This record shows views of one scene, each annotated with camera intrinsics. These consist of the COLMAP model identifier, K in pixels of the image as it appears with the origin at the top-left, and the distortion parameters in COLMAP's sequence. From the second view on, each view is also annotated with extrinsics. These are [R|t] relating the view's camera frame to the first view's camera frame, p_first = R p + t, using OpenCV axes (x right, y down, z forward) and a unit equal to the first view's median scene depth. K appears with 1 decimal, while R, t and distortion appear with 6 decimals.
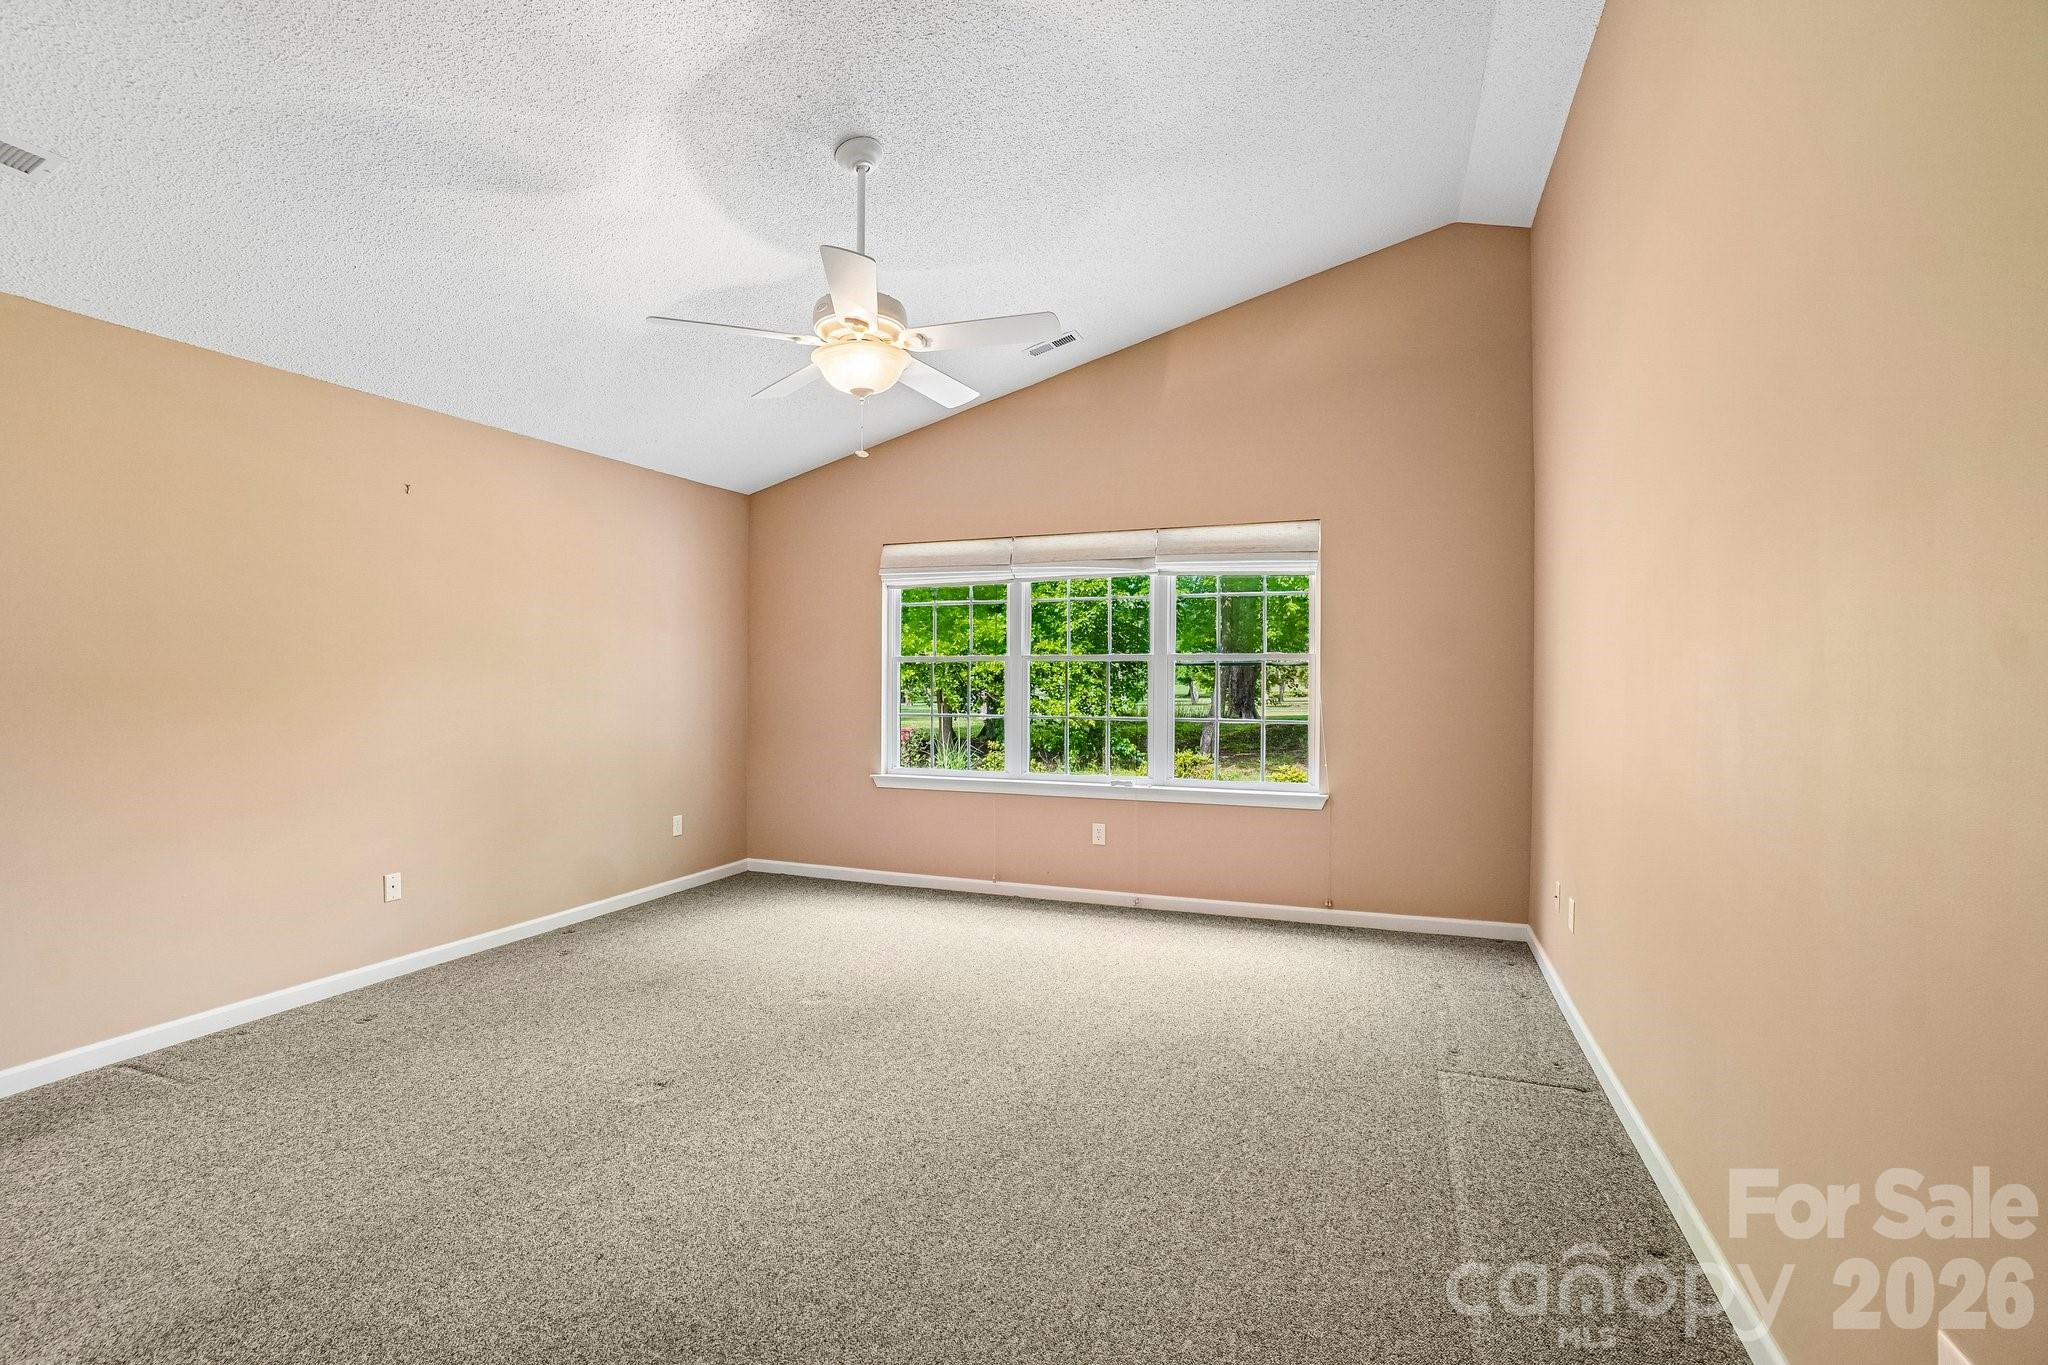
lens RADIAL K [[930.1, 0, 1024.0], [0, 930.1, 678.3], [0, 0, 1]] dist [-0.047371, 0.012107]
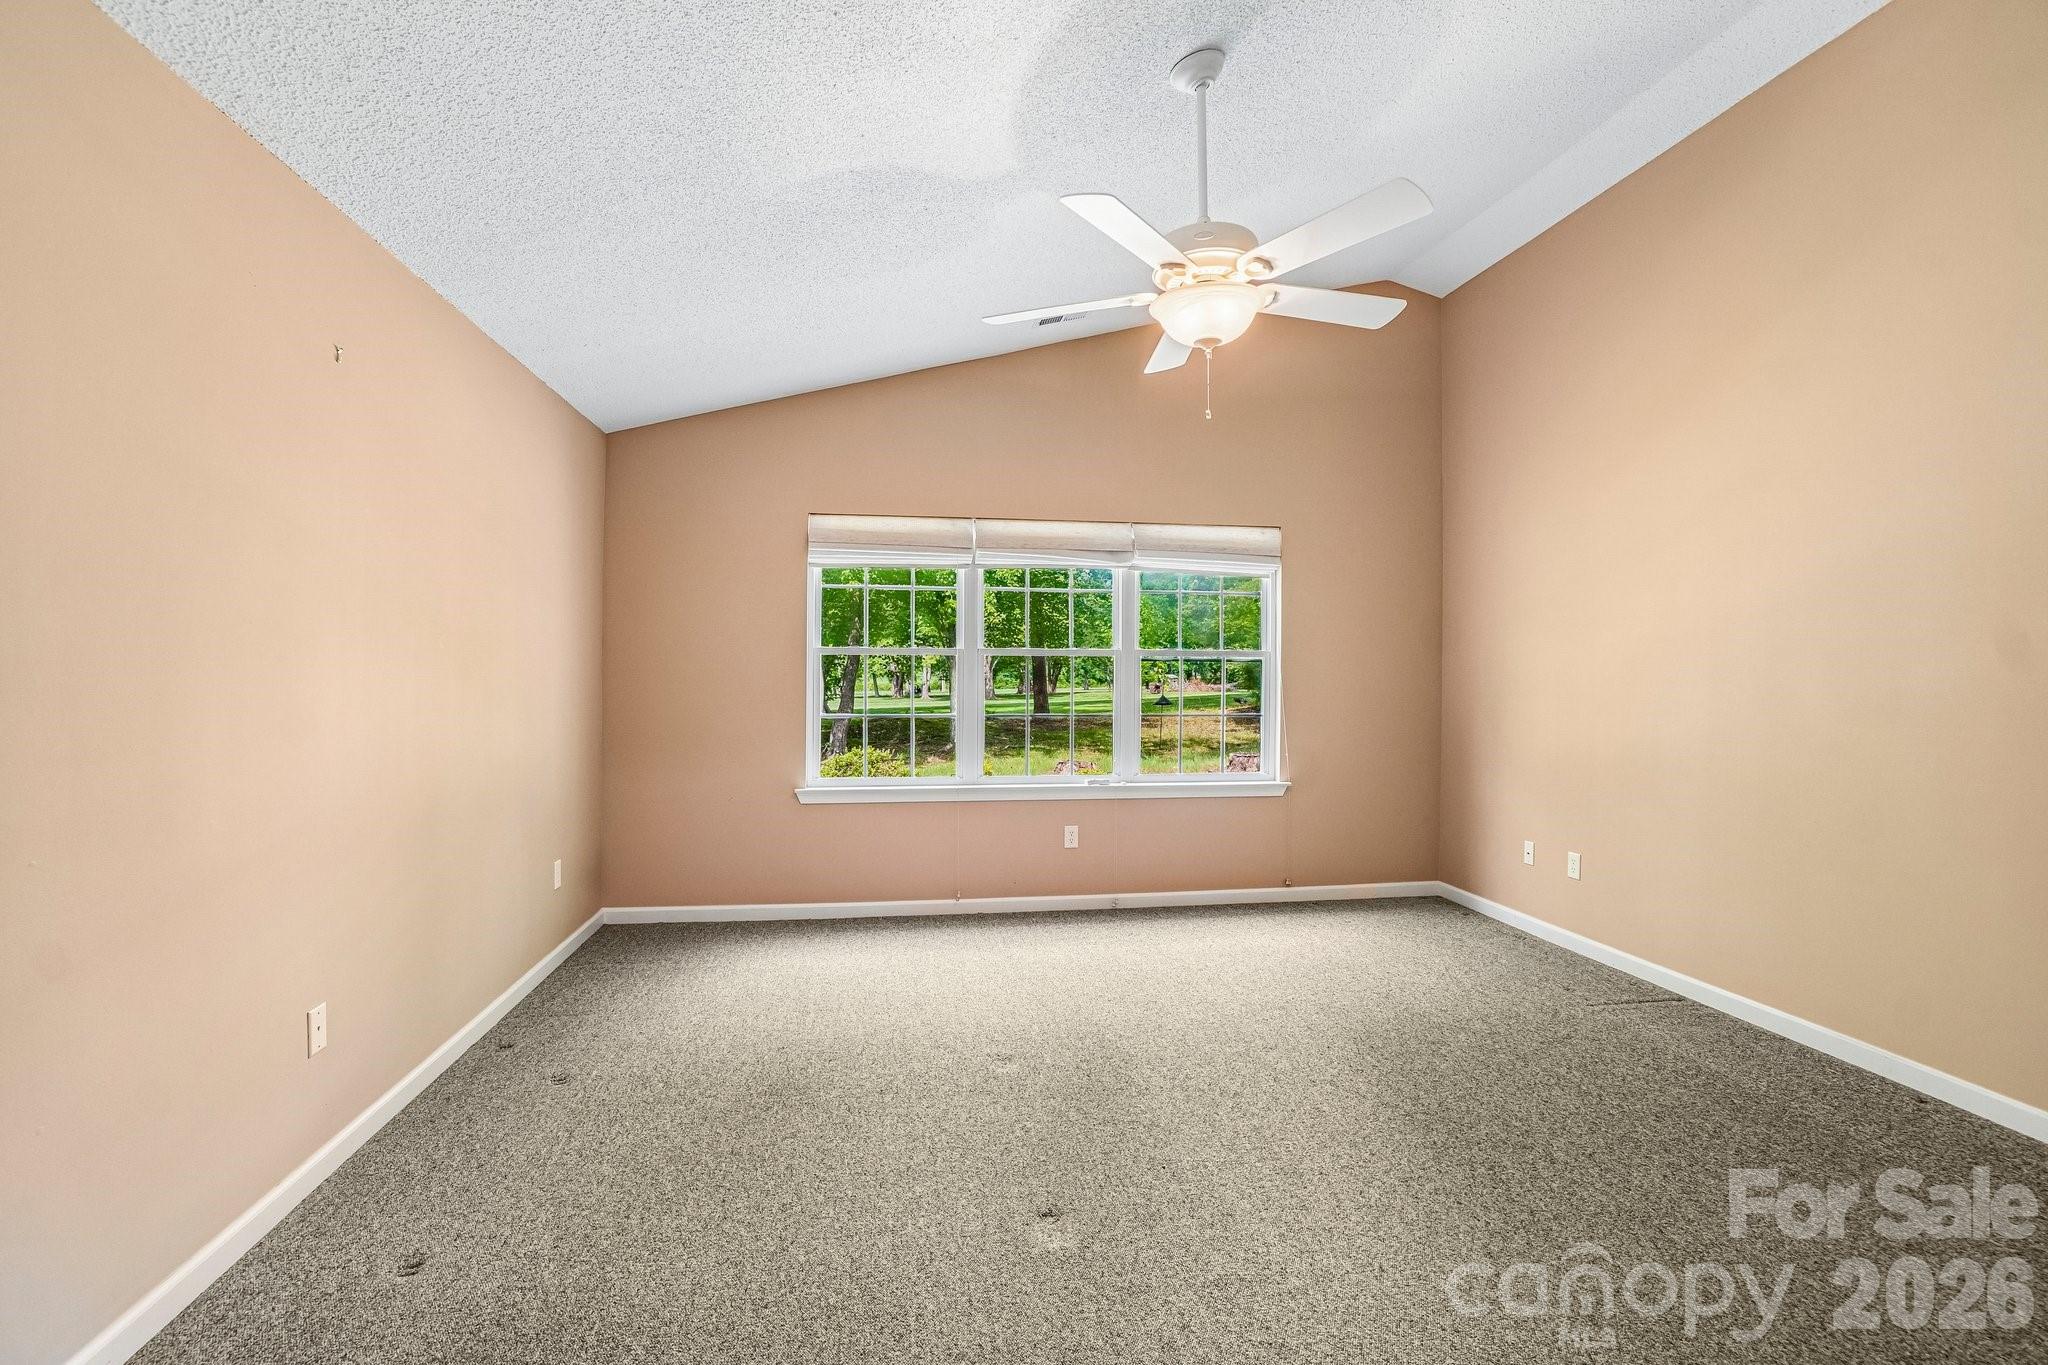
lens RADIAL K [[930.1, 0, 1018.2], [0, 930.1, 675.2], [0, 0, 1]] dist [-0.047371, 0.012107]
pose [[0.864759, -0.000144, 0.502188, -0.414112], [-0.002070, 0.999990, 0.003852, -0.002027], [-0.502183, -0.004370, 0.864750, 0.186484]]
